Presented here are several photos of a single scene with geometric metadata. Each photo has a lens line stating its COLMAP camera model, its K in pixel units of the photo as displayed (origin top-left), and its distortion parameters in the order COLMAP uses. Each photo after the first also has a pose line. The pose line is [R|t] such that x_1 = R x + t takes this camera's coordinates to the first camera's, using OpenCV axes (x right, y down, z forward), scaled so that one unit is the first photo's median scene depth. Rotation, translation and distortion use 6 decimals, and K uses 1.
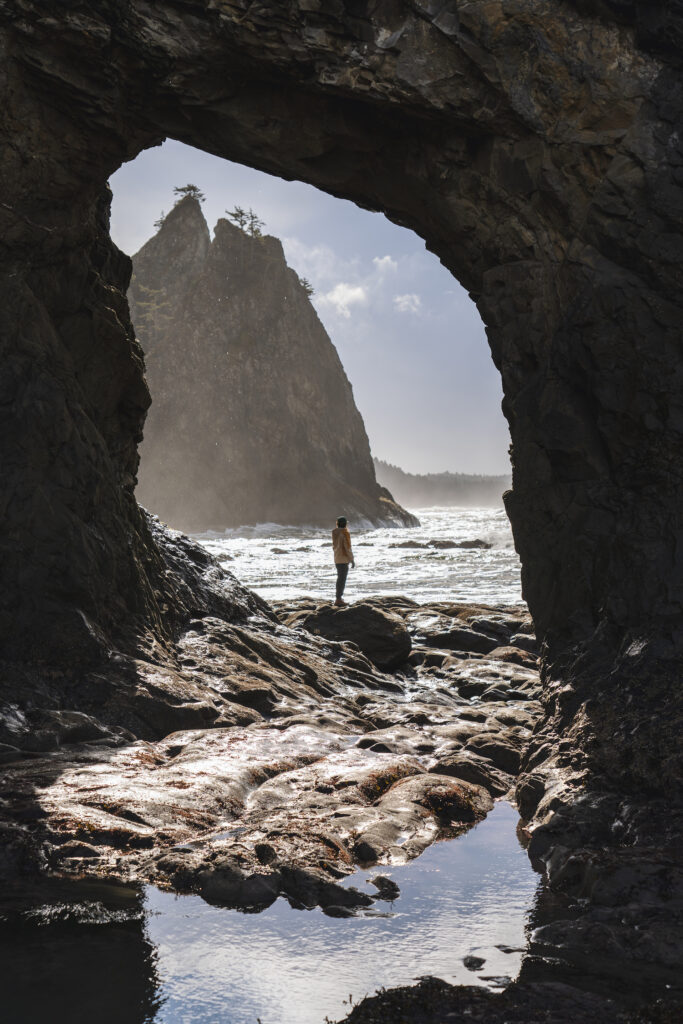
lens RADIAL K [[1861.6, 0, 335.4], [0, 1861.6, 520.4], [0, 0, 1]] dist [0.034084, 0.000000]
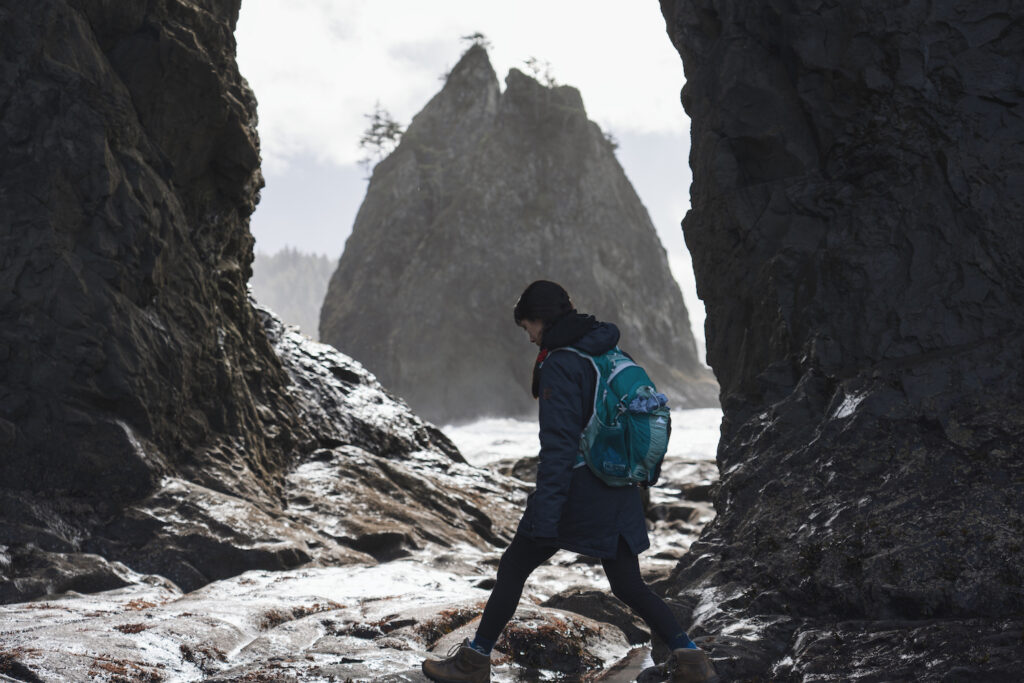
lens RADIAL K [[2091.4, 0, 518.4], [0, 2091.4, 332.2], [0, 0, 1]] dist [0.067770, 0.000000]
pose [[0.996925, -0.033045, -0.071049, 0.075296], [0.030043, 0.998627, -0.042906, 0.053367], [0.072369, 0.040639, 0.996550, 0.201114]]
